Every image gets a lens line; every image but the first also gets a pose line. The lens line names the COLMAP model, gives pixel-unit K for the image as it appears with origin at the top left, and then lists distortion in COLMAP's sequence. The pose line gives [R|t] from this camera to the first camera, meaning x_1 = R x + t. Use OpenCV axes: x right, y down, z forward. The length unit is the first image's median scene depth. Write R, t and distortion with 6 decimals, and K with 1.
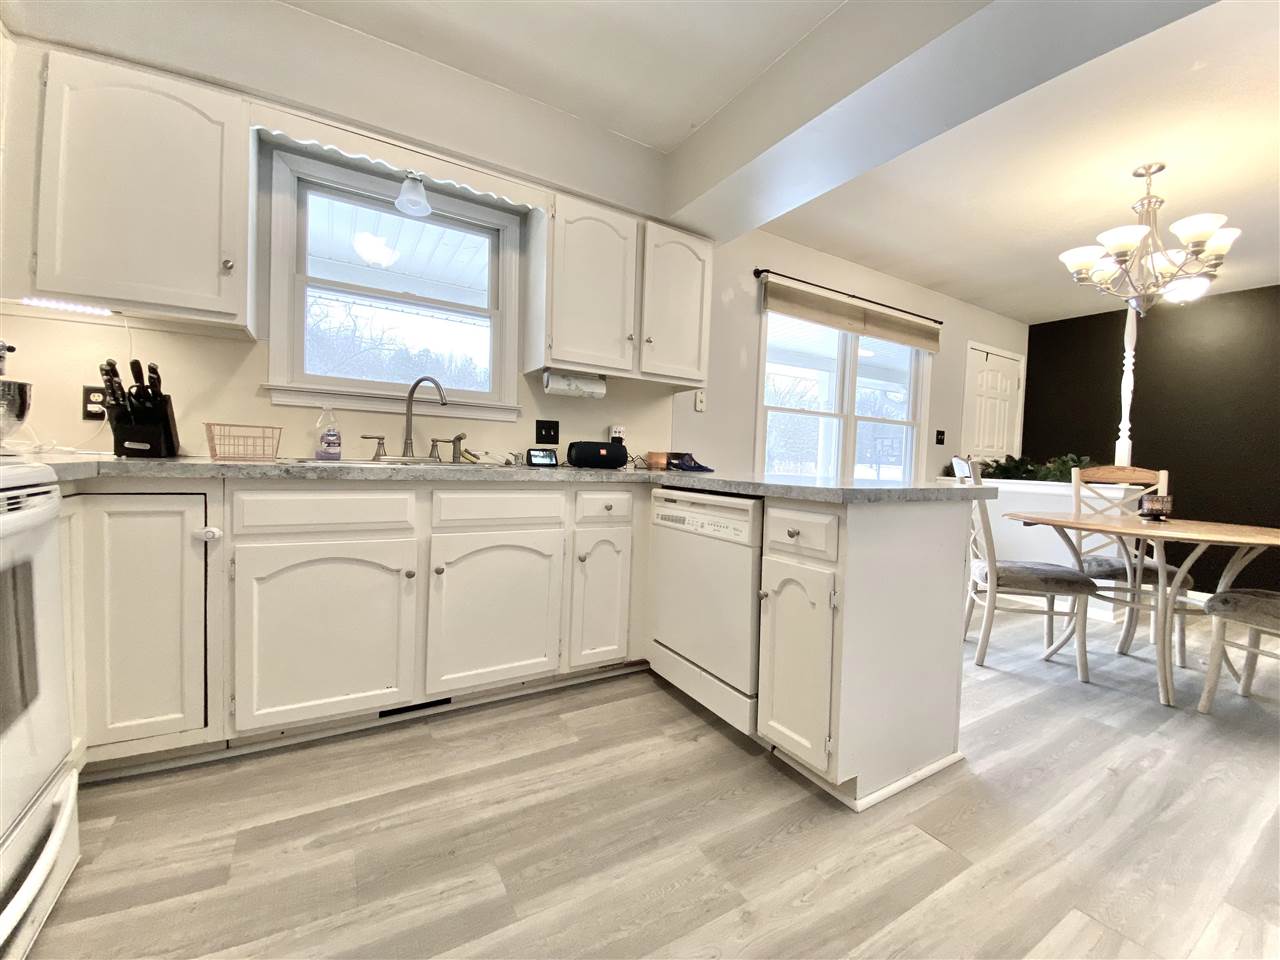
lens RADIAL K [[514.6, 0, 642.4], [0, 514.6, 481.2], [0, 0, 1]] dist [0.028599, -0.025607]
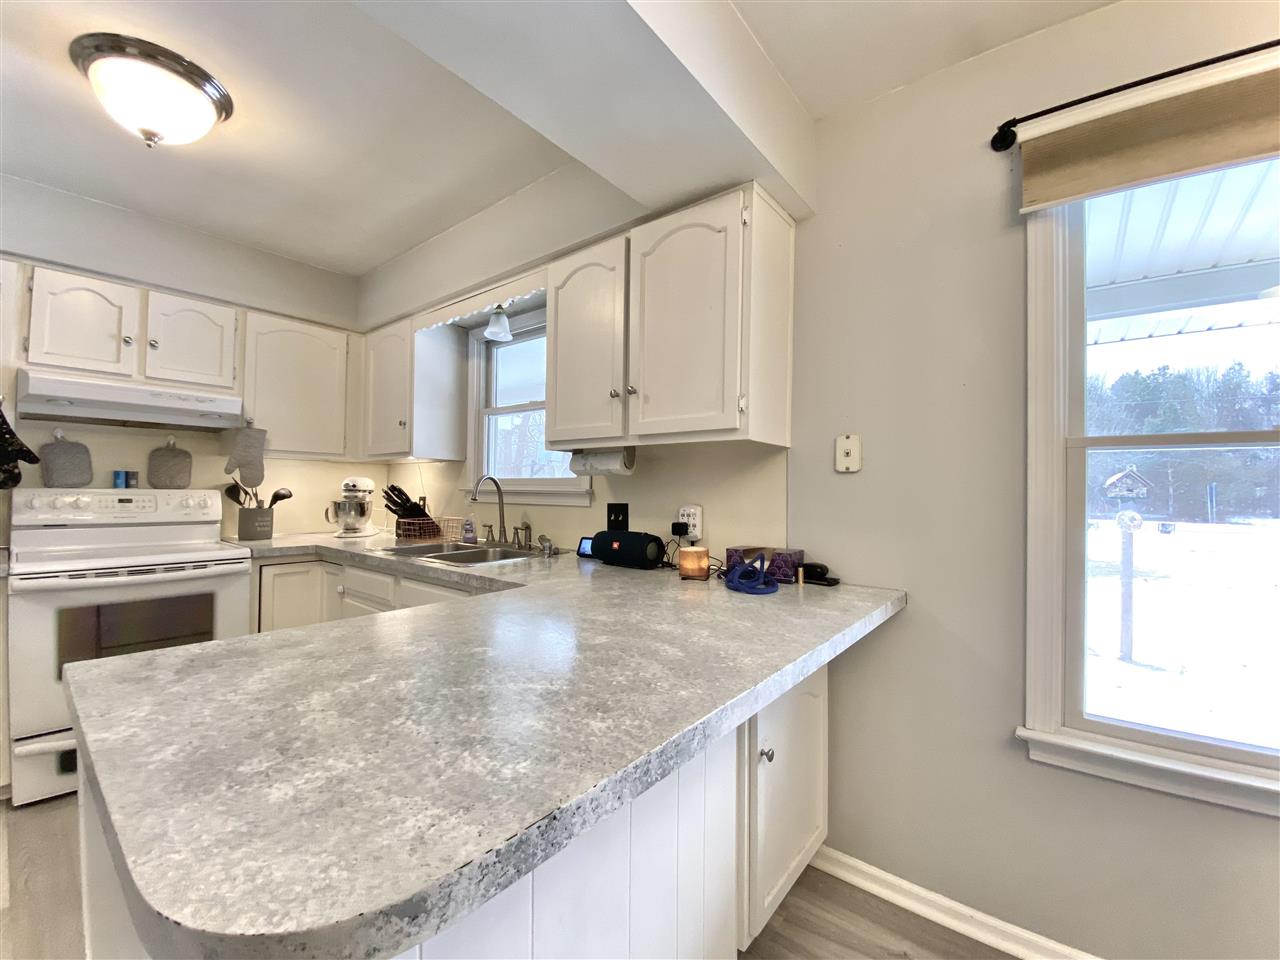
lens RADIAL K [[514.6, 0, 642.4], [0, 514.6, 481.2], [0, 0, 1]] dist [0.028599, -0.025607]
pose [[0.356737, -0.052305, -0.932739, 0.789314], [-0.036755, 0.996873, -0.069959, -0.119998], [0.933481, 0.059239, 0.353699, 0.914225]]
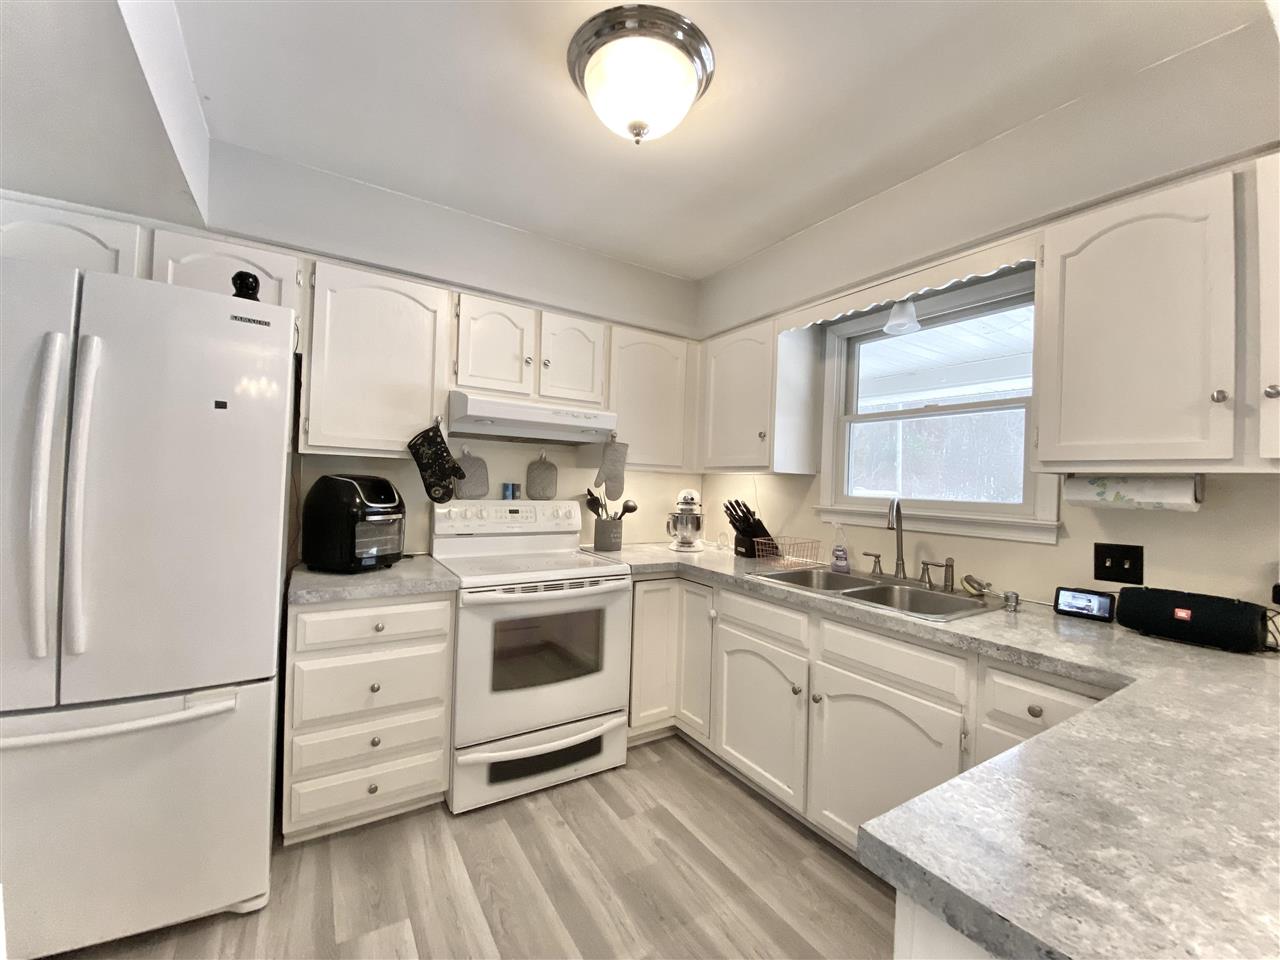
lens RADIAL K [[514.6, 0, 642.4], [0, 514.6, 481.2], [0, 0, 1]] dist [0.028599, -0.025607]
pose [[0.032376, -0.040739, -0.998645, 0.535685], [-0.072190, 0.996464, -0.042990, -0.156955], [0.996865, 0.073484, 0.029321, 0.496851]]
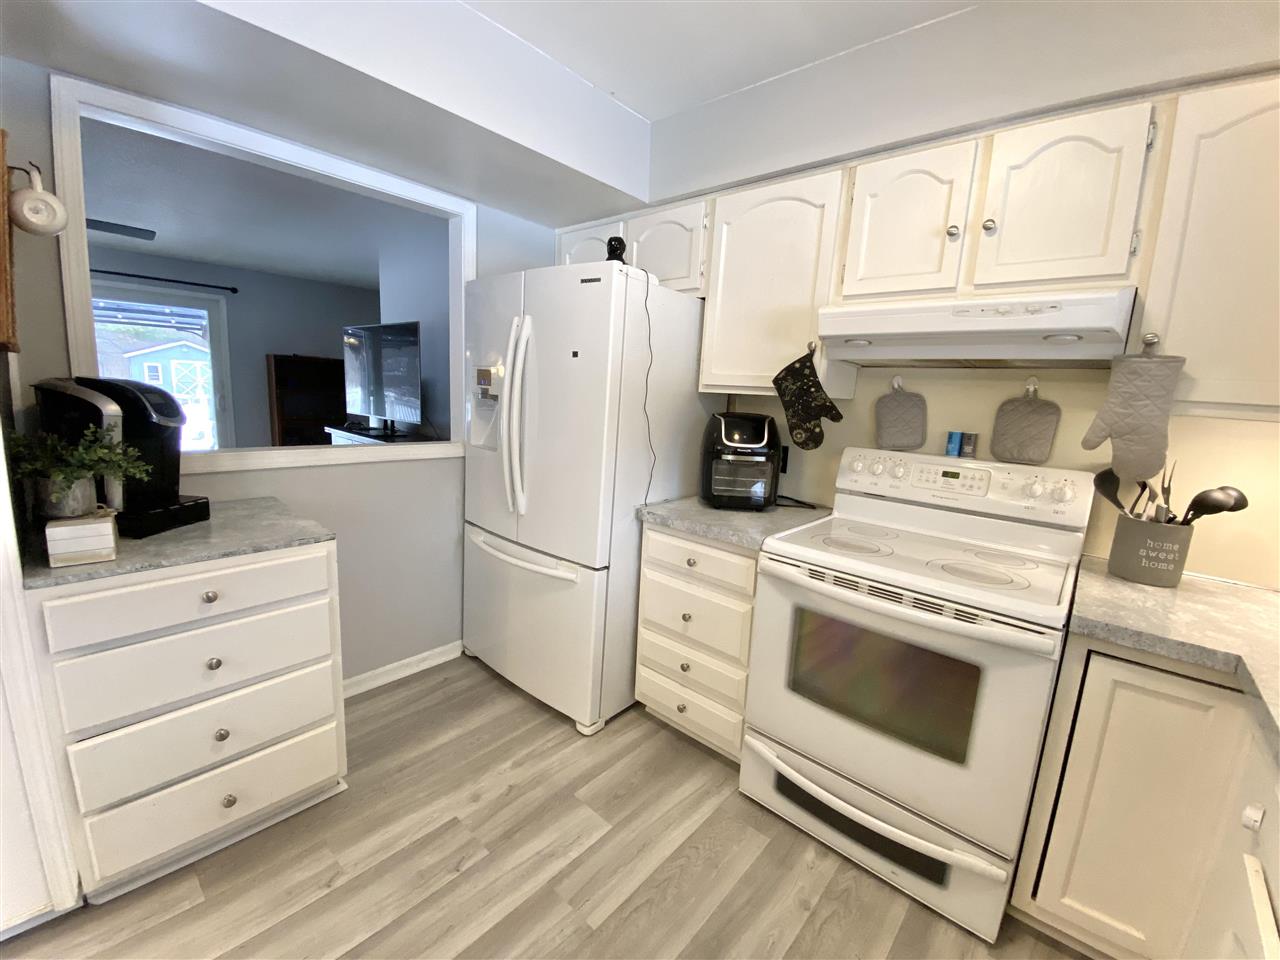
lens RADIAL K [[514.6, 0, 642.4], [0, 514.6, 481.2], [0, 0, 1]] dist [0.028599, -0.025607]
pose [[-0.947600, -0.036831, -0.317330, -0.000356], [-0.103332, 0.975271, 0.195370, -0.218361], [0.302287, 0.217922, -0.927972, 0.864266]]
